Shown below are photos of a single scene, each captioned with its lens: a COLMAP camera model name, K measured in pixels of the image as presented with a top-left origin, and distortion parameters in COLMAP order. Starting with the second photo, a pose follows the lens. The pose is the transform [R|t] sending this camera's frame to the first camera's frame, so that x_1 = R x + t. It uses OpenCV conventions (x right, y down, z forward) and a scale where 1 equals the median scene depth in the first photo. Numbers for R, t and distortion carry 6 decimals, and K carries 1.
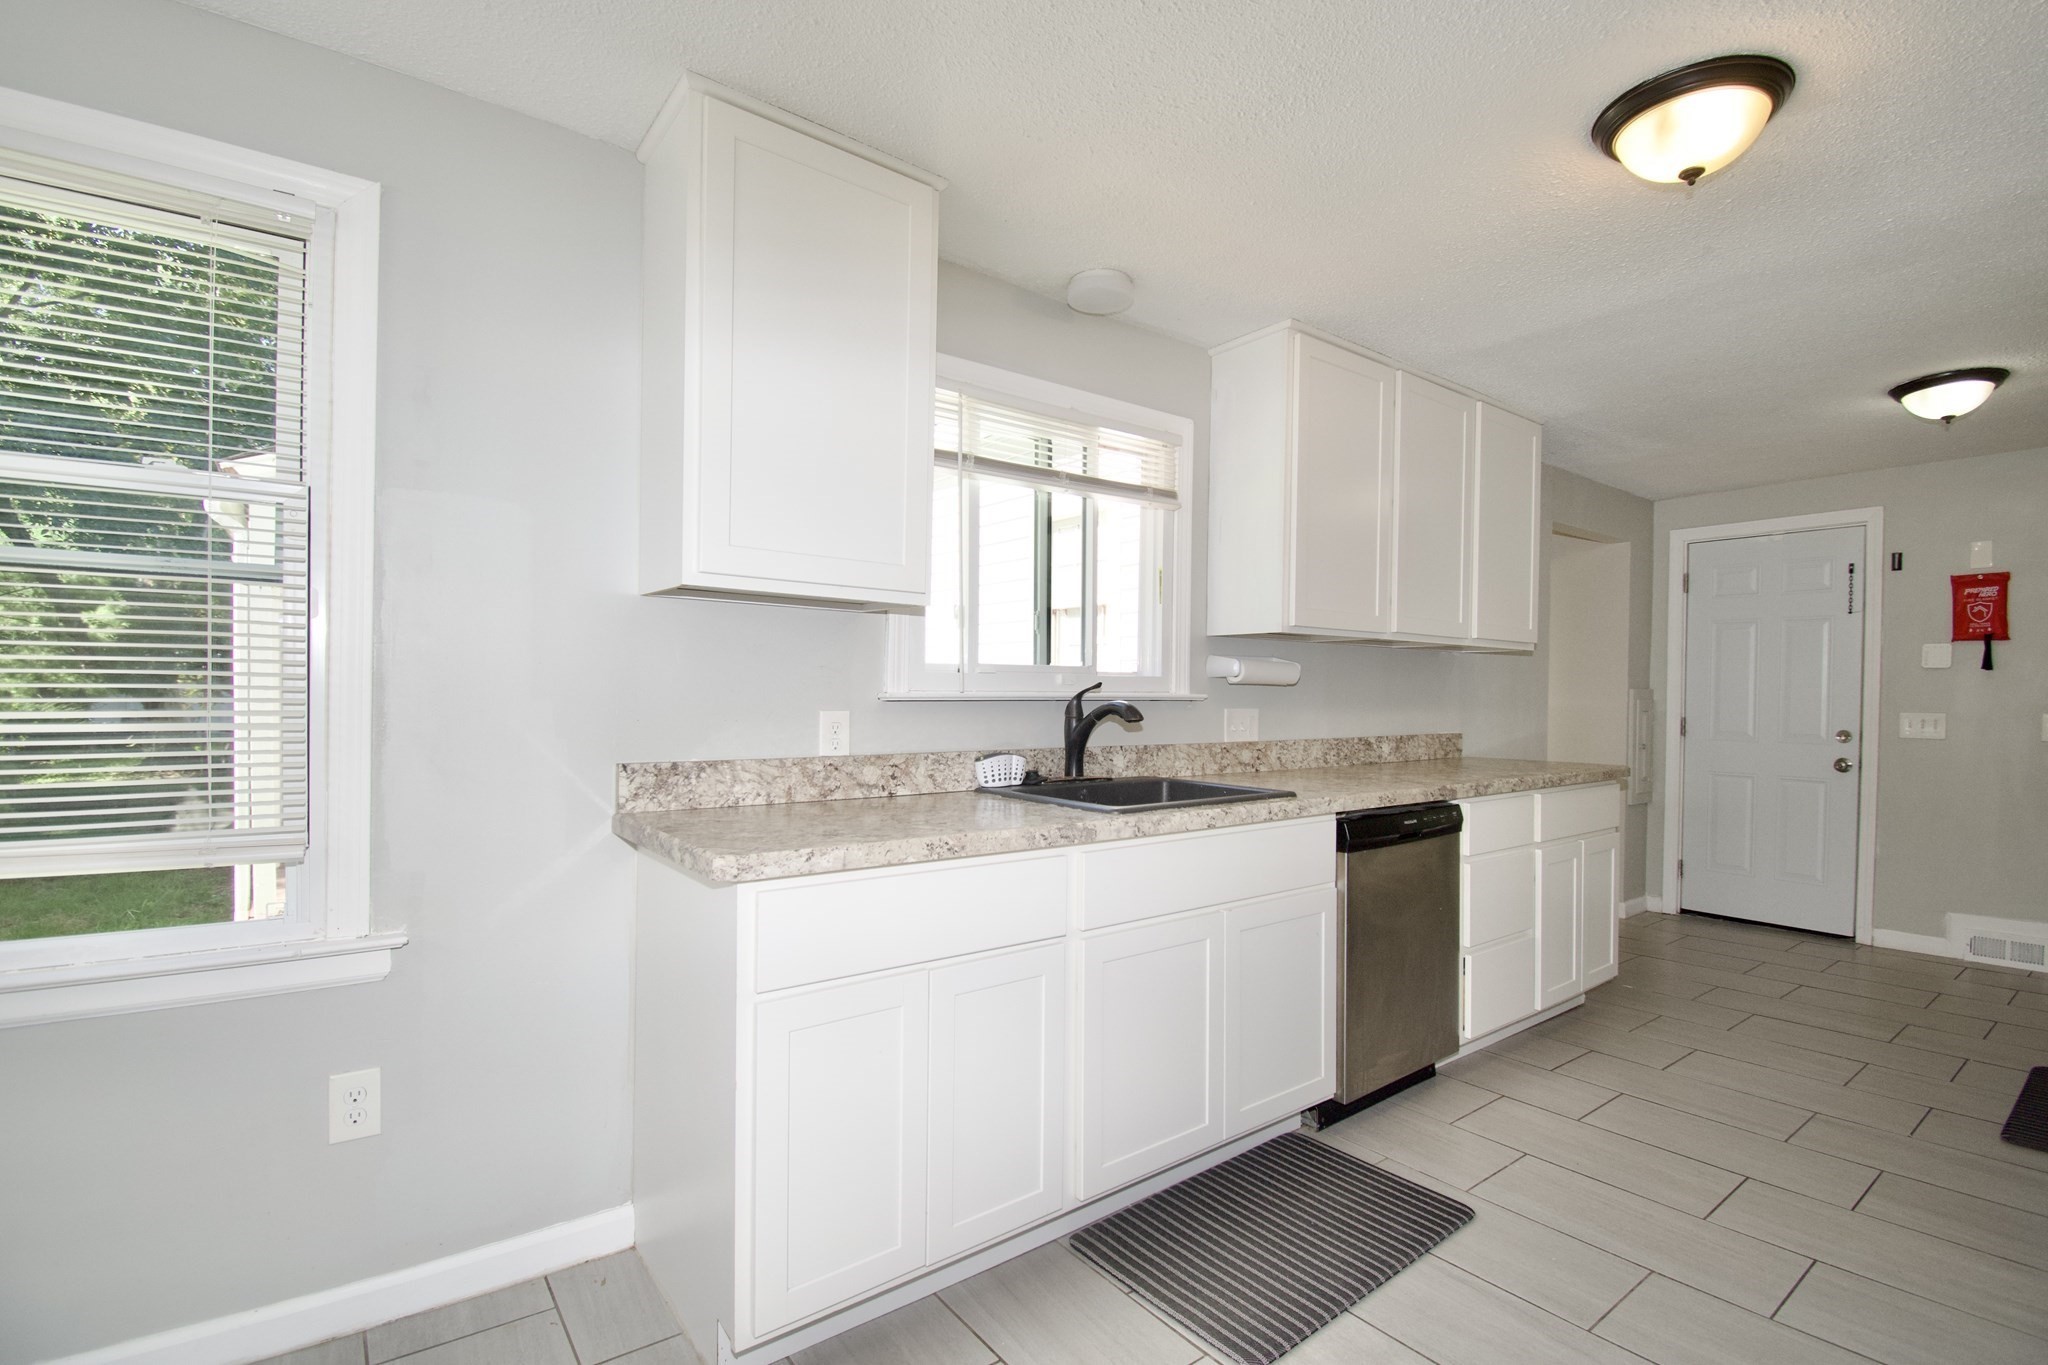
lens RADIAL K [[896.4, 0, 1021.0], [0, 896.4, 678.2], [0, 0, 1]] dist [0.001377, -0.015943]
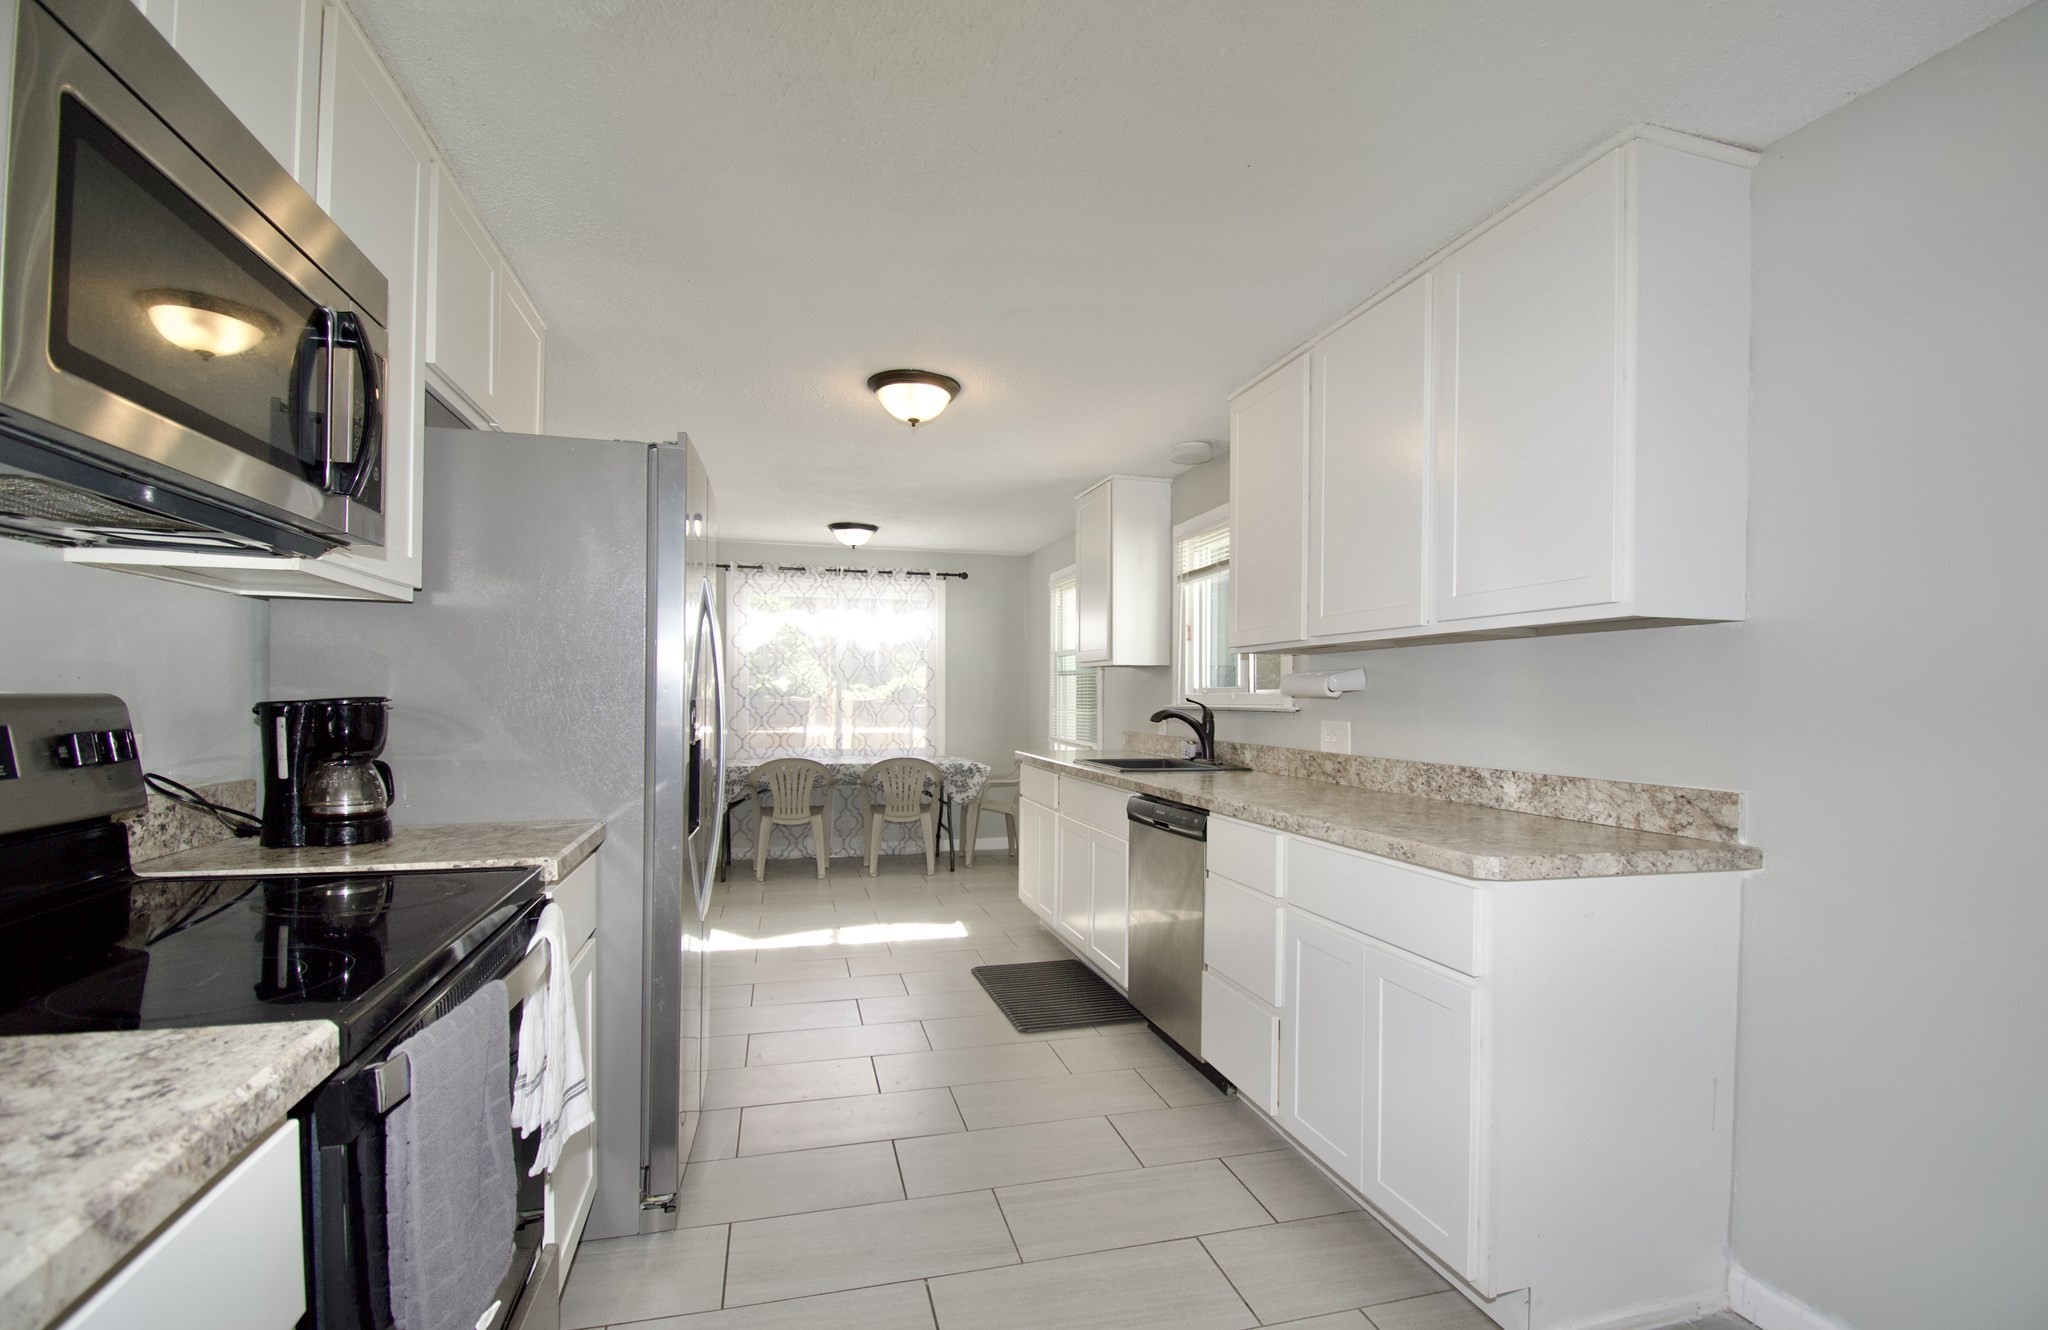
lens RADIAL K [[912.9, 0, 1024.2], [0, 912.9, 703.8], [0, 0, 1]] dist [0.005332, 0.000222]
pose [[-0.330476, -0.014661, -0.943700, 1.293732], [-0.015012, 0.999835, -0.010276, 0.030990], [0.943695, 0.010770, -0.330642, 0.987942]]
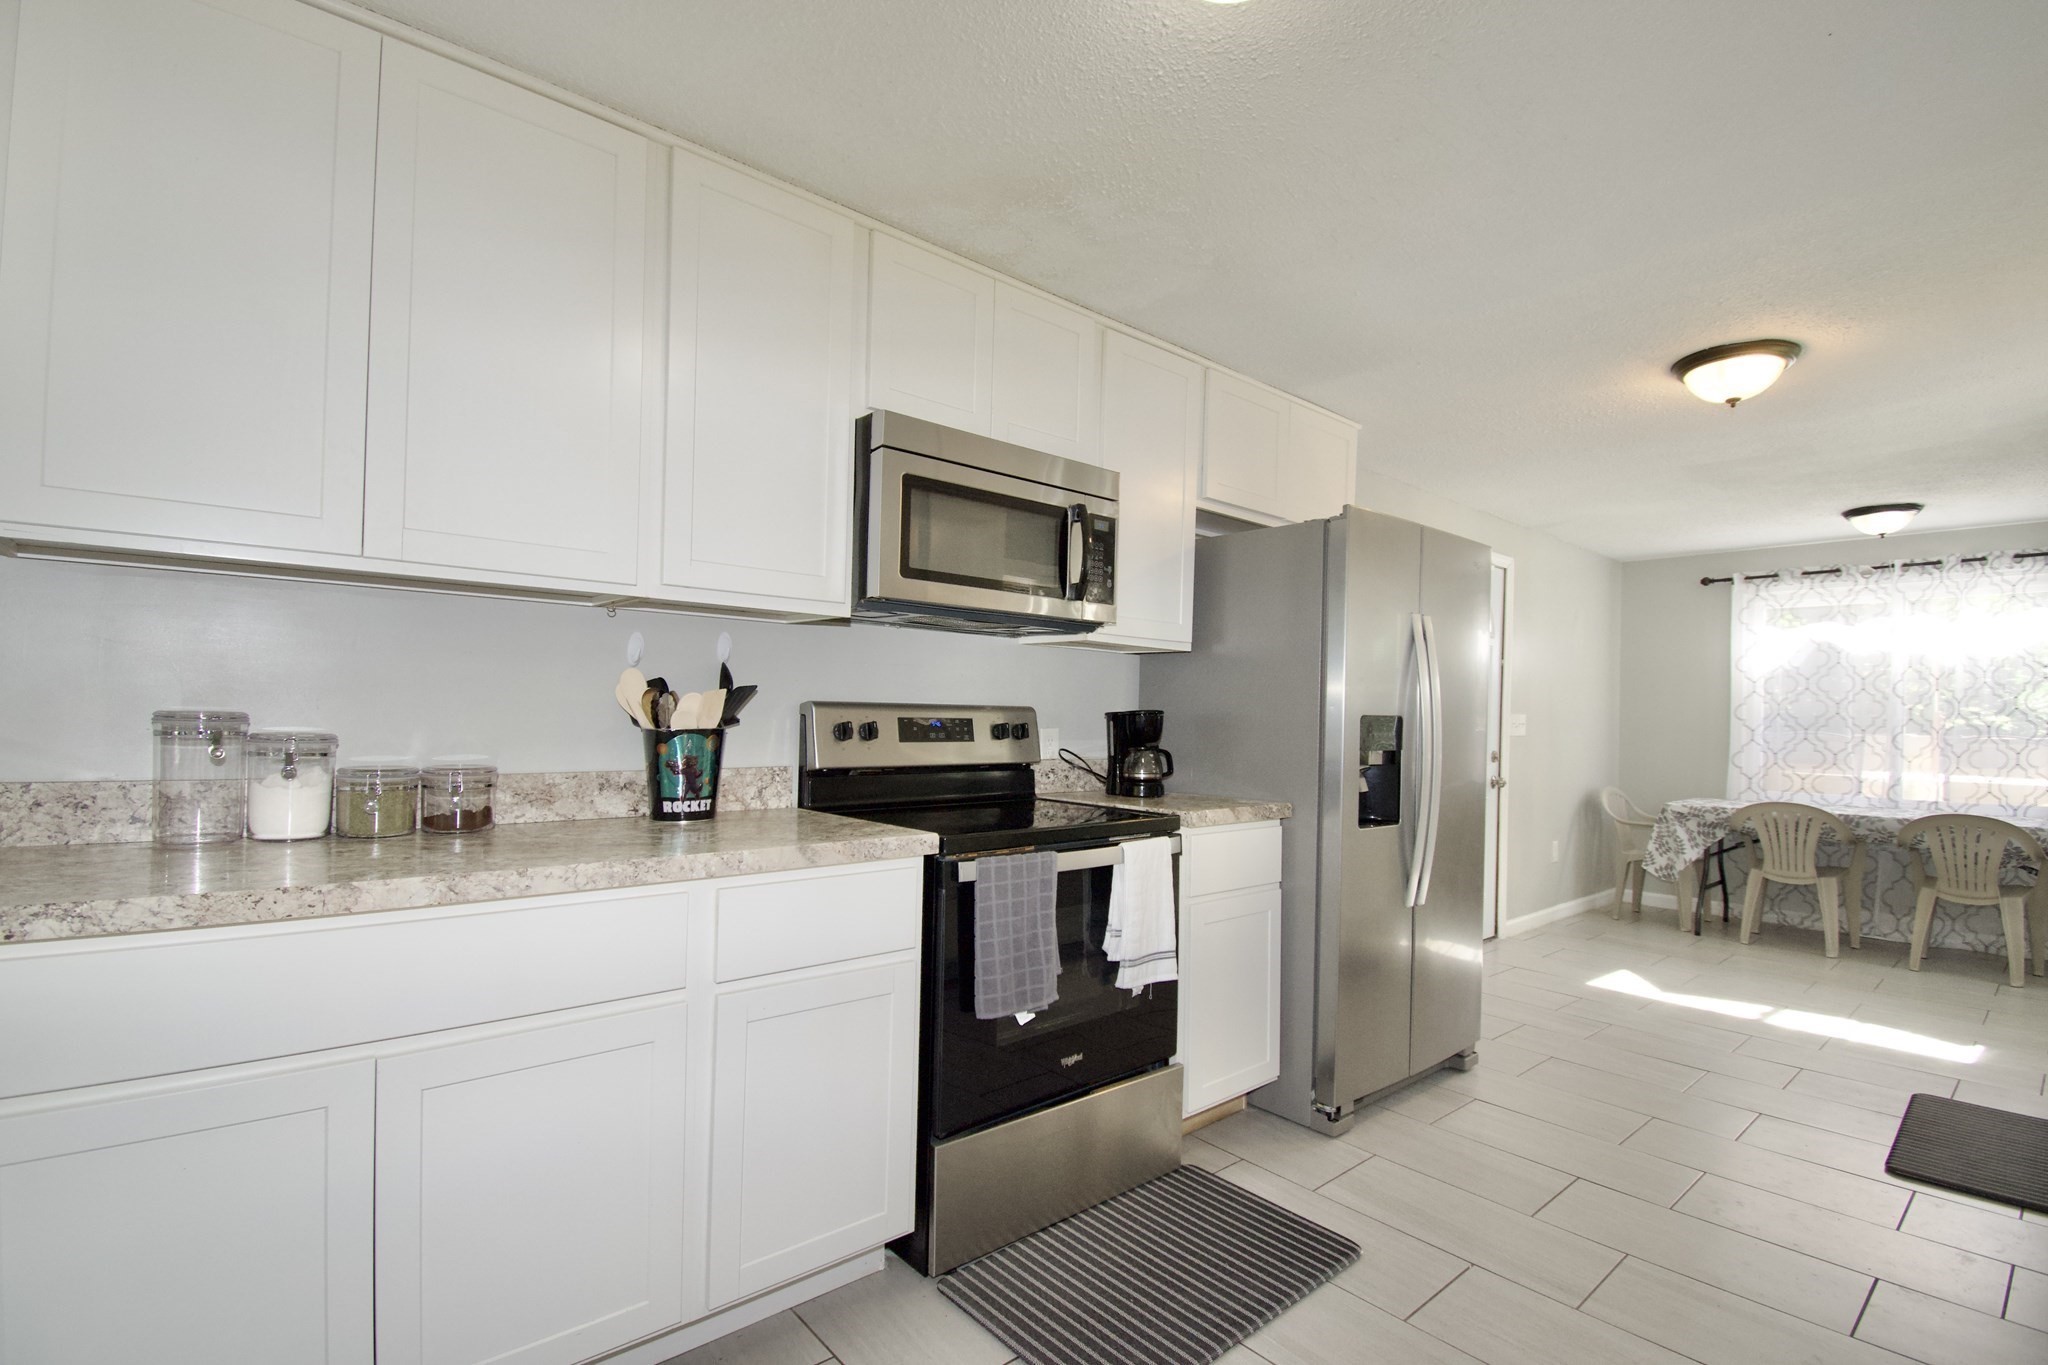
lens RADIAL K [[930.9, 0, 1023.7], [0, 930.9, 706.1], [0, 0, 1]] dist [-0.021891, -0.004294]
pose [[-0.993587, -0.042634, -0.104726, 1.128836], [-0.041744, 0.999071, -0.010677, 0.037883], [0.105084, -0.006236, -0.994444, 1.345955]]
